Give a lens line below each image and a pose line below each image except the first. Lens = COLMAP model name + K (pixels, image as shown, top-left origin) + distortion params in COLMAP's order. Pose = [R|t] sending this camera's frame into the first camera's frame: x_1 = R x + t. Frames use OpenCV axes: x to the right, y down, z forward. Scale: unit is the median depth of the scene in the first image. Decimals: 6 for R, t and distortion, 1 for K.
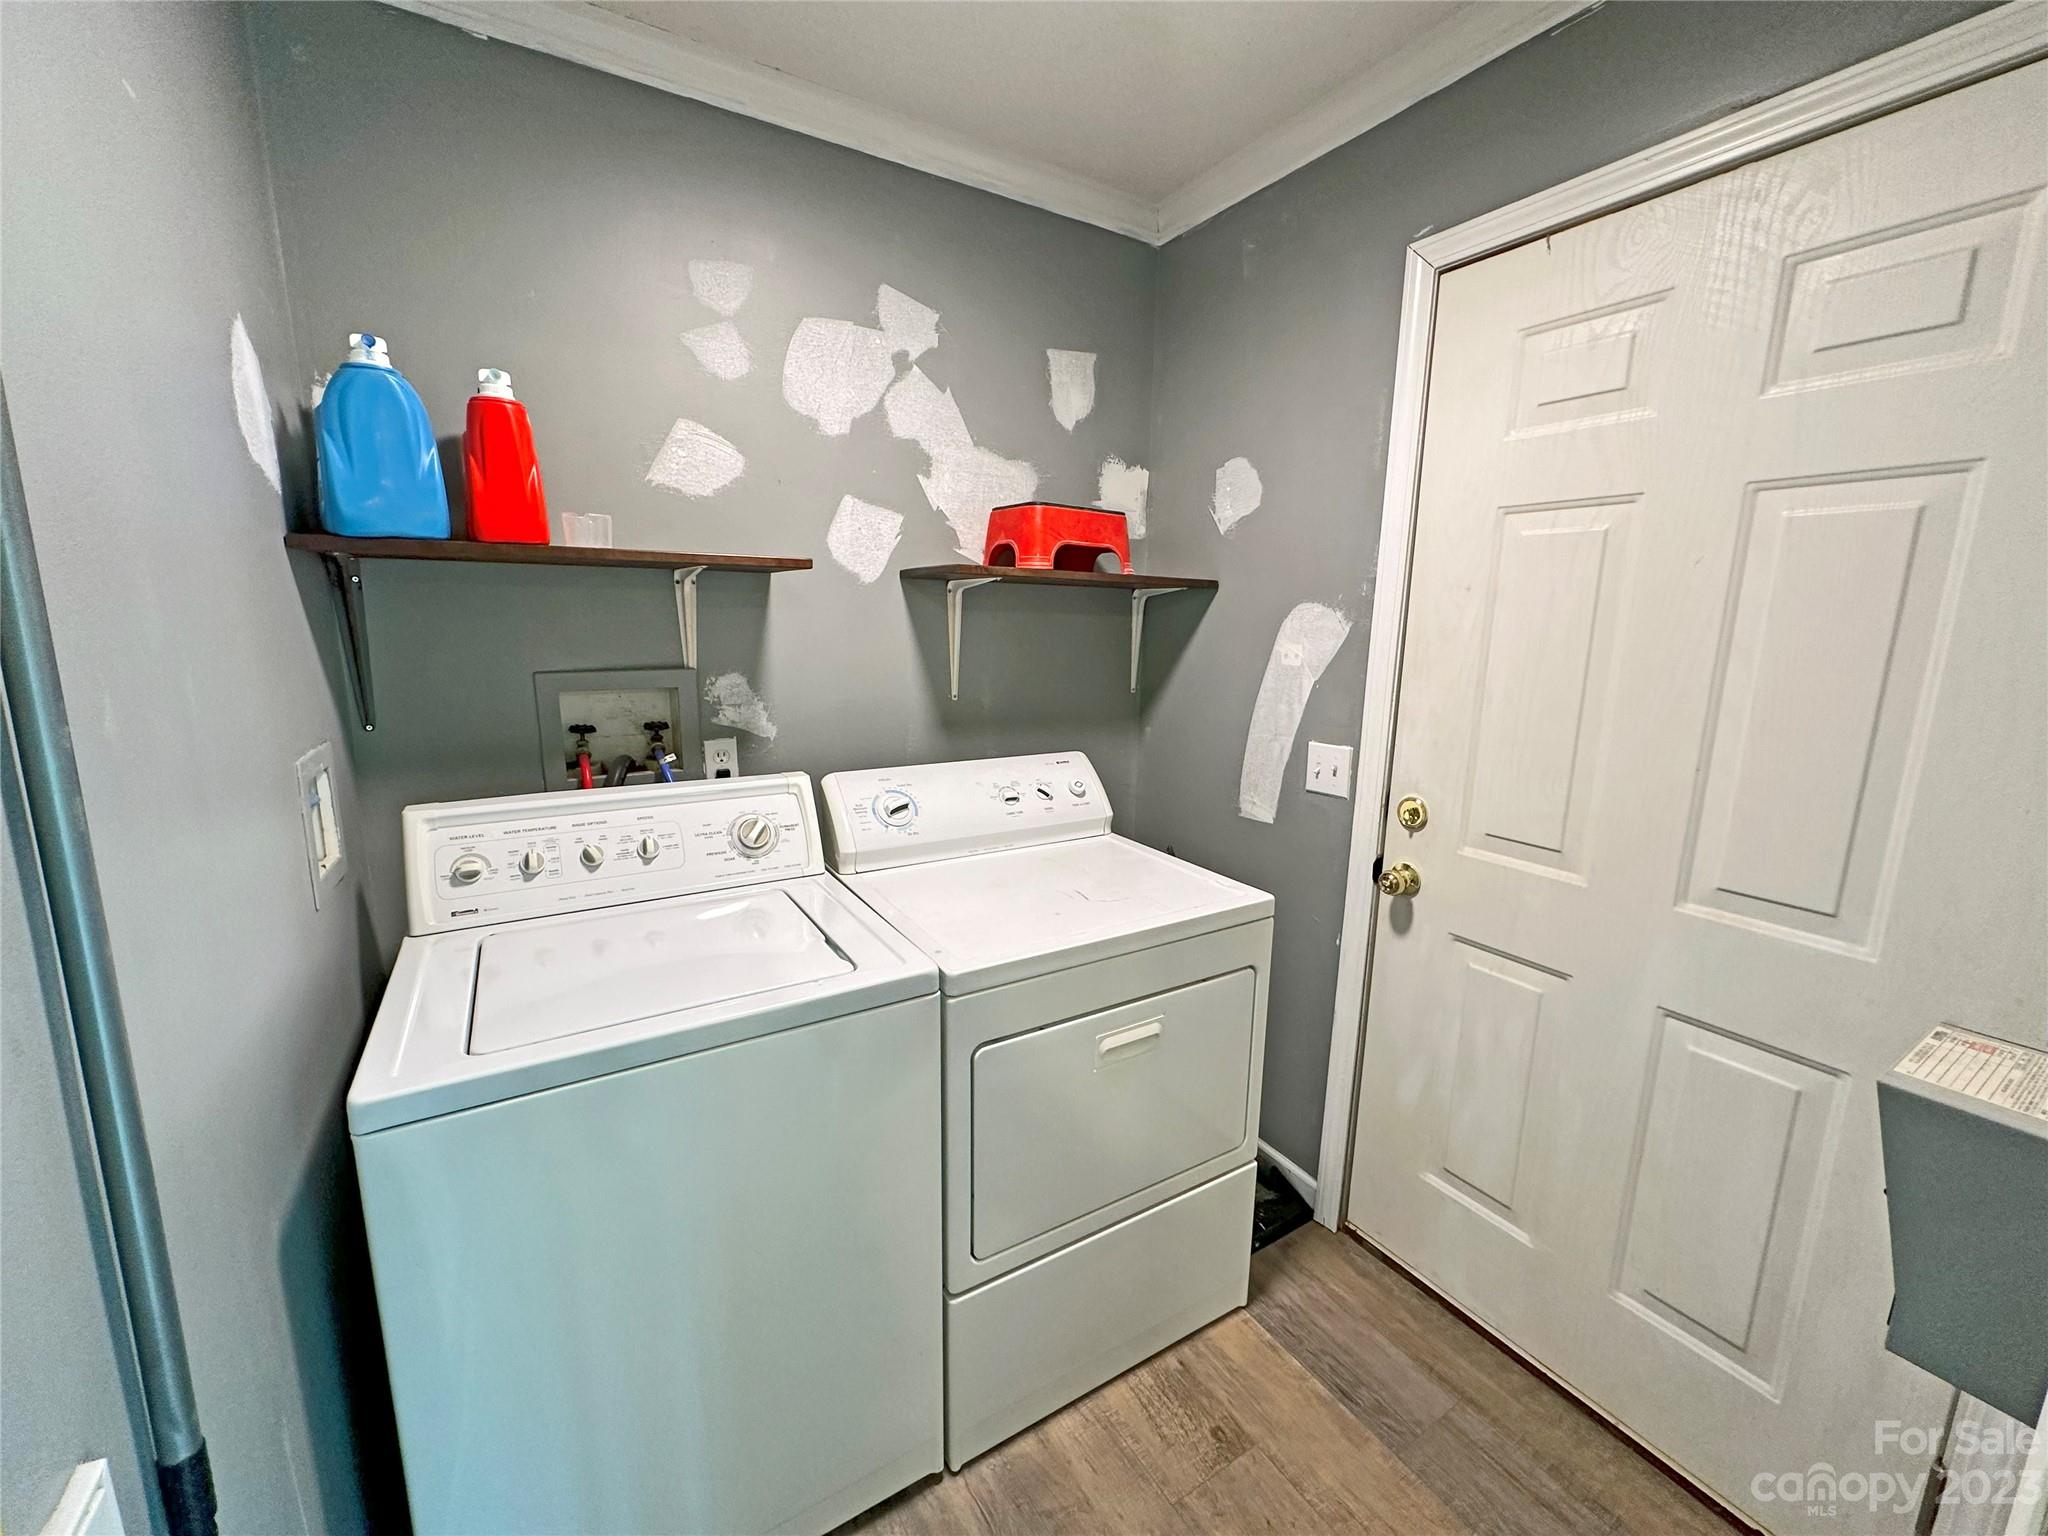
lens RADIAL K [[814.5, 0, 1026.7], [0, 814.5, 771.9], [0, 0, 1]] dist [-0.000995, 0.000176]
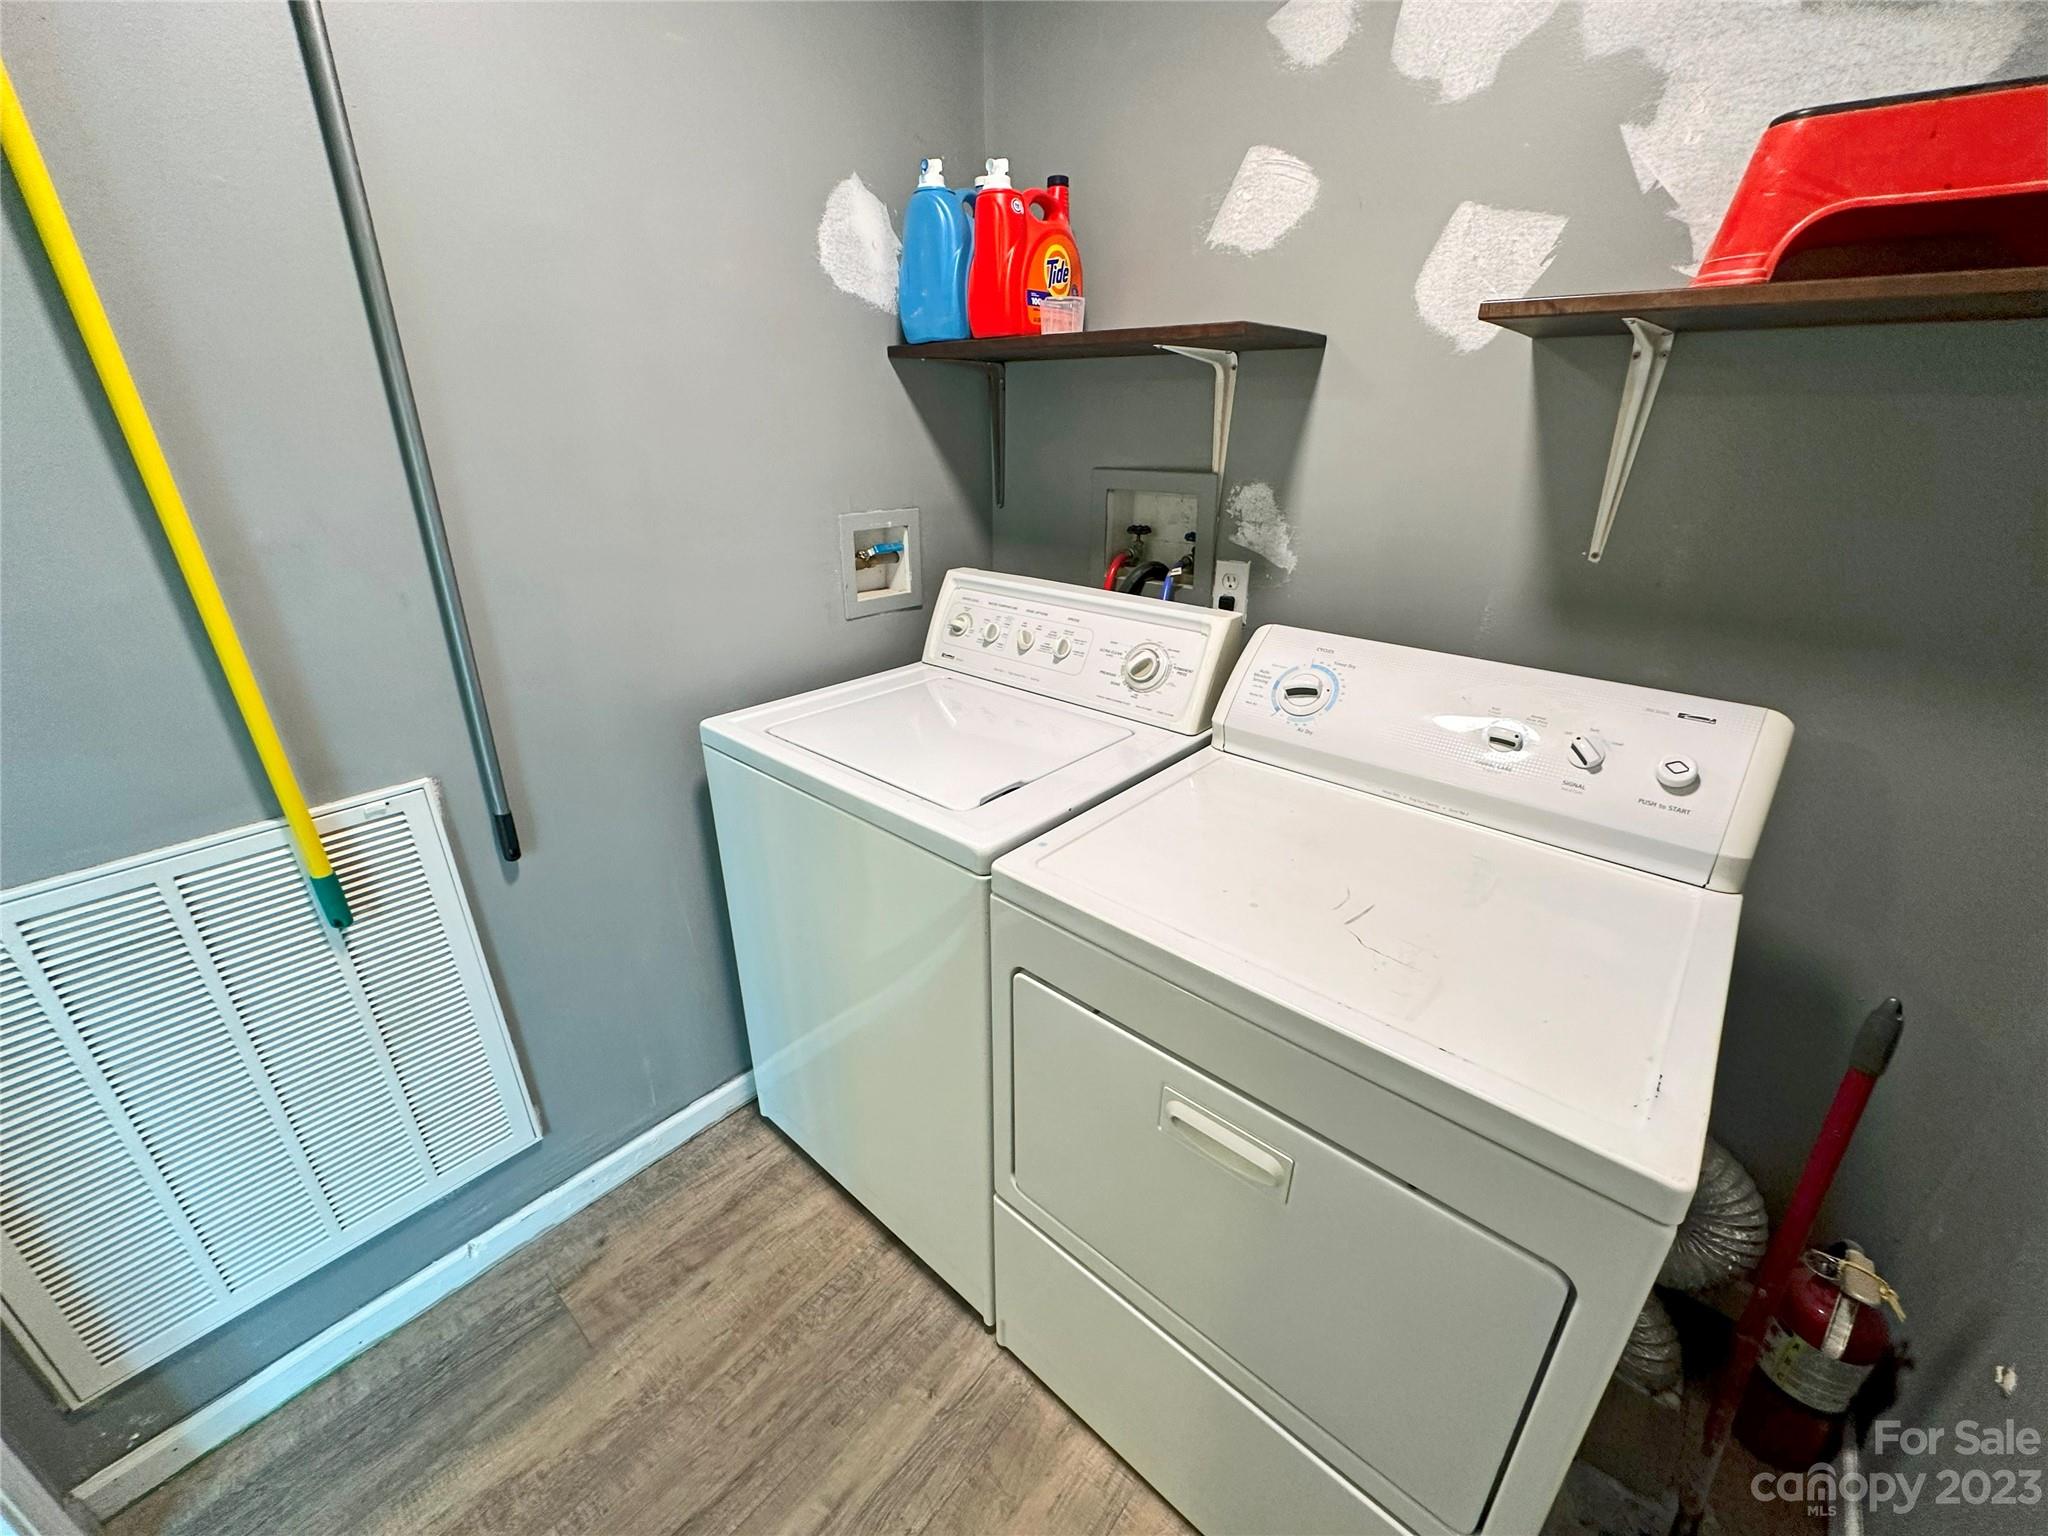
lens RADIAL K [[813.2, 0, 1024.0], [0, 813.2, 768.0], [0, 0, 1]] dist [-0.001664, 0.000409]
pose [[0.300562, 0.367463, -0.880132, 0.418653], [-0.181449, 0.927978, 0.325475, -0.079968], [0.936343, 0.061874, 0.345591, 0.519124]]
